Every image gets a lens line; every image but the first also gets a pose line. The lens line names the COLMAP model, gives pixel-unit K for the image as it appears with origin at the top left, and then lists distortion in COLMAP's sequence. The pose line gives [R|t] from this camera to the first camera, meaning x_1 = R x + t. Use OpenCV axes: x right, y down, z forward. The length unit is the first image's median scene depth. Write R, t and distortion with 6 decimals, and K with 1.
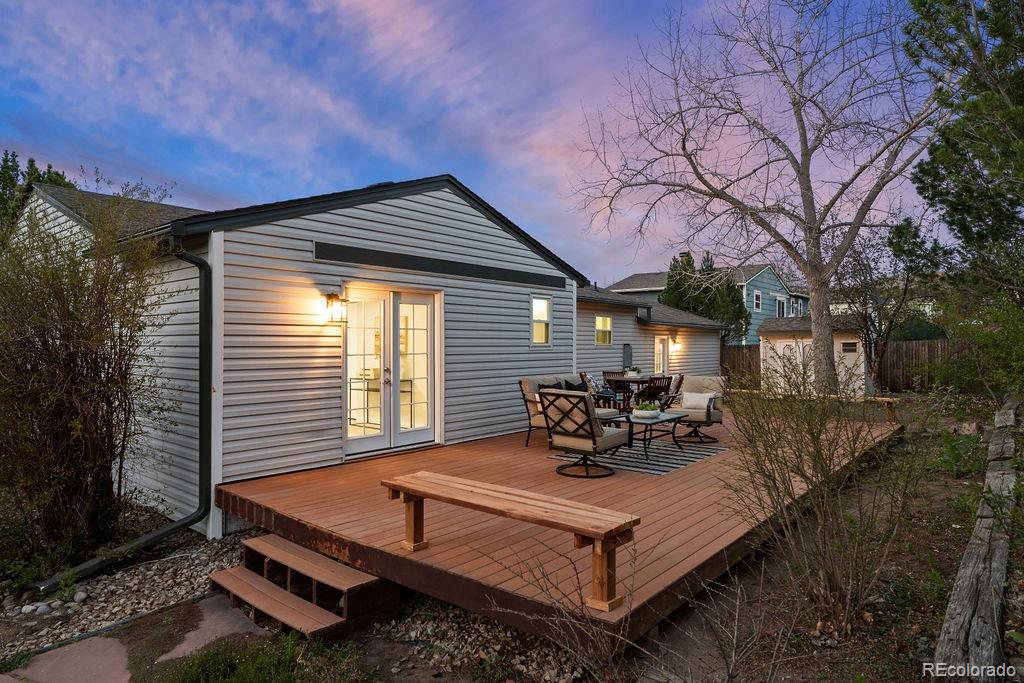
lens RADIAL K [[606.7, 0, 512.0], [0, 606.7, 341.5], [0, 0, 1]] dist [-0.001529, 0.000230]
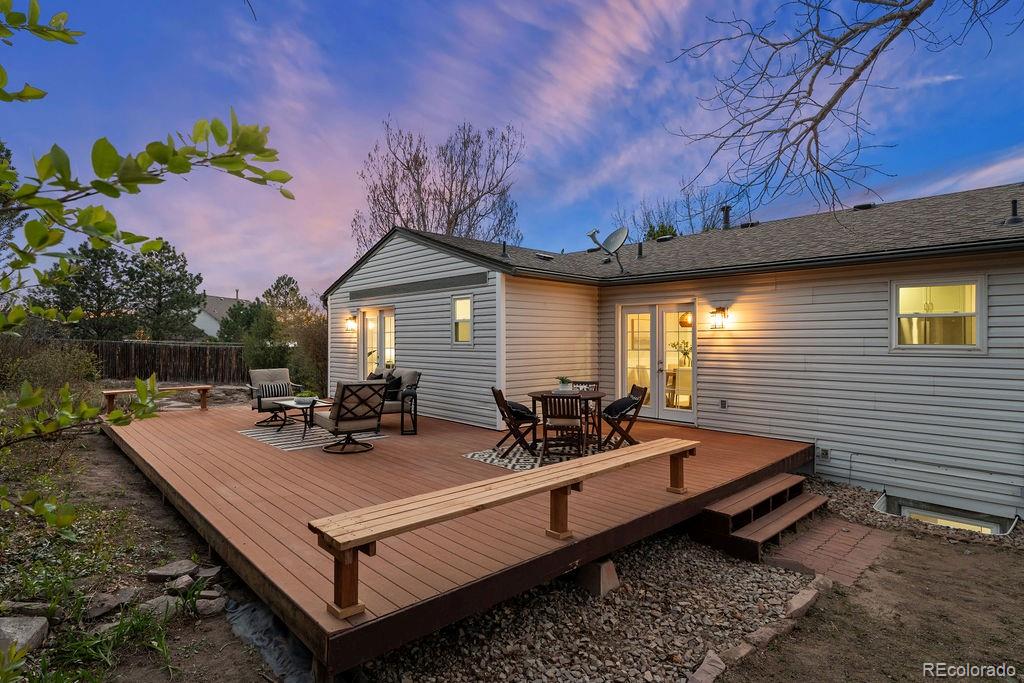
lens RADIAL K [[533.3, 0, 512.0], [0, 533.3, 341.5], [0, 0, 1]] dist [0.001209, -0.000026]
pose [[-0.118938, 0.027845, -0.992511, 1.143224], [0.027275, 0.999321, 0.024768, -0.021346], [0.992527, -0.024124, -0.119617, 1.435036]]
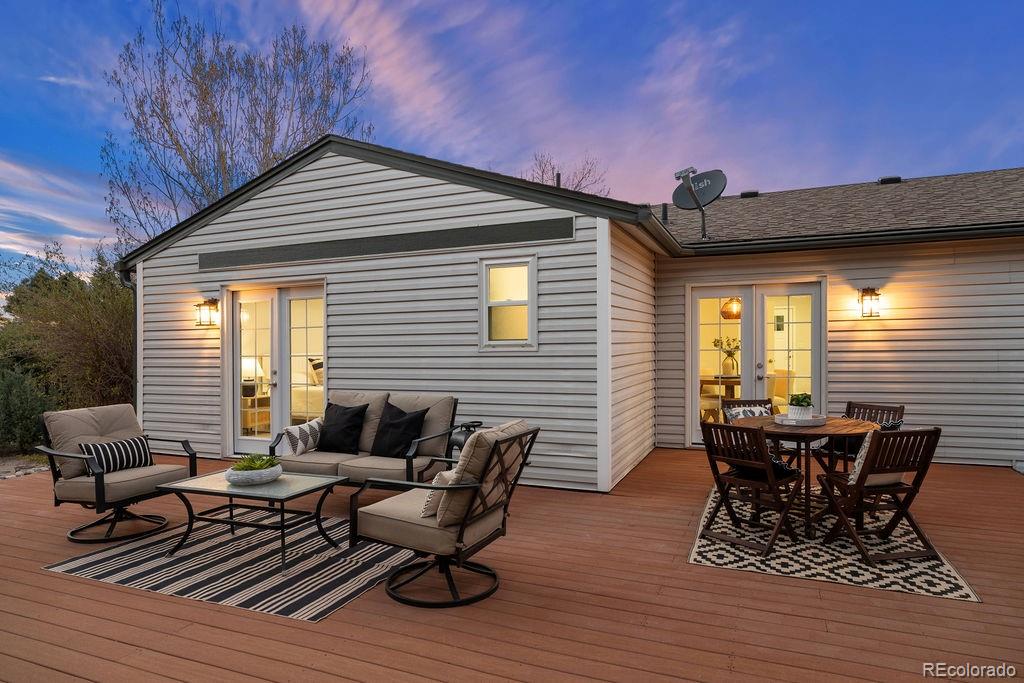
lens RADIAL K [[606.7, 0, 512.0], [0, 606.7, 341.5], [0, 0, 1]] dist [-0.001529, 0.000230]
pose [[0.295583, 0.018963, -0.955129, 0.745397], [0.030180, 0.999119, 0.029176, -0.015724], [0.954840, -0.037450, 0.294750, 0.993937]]
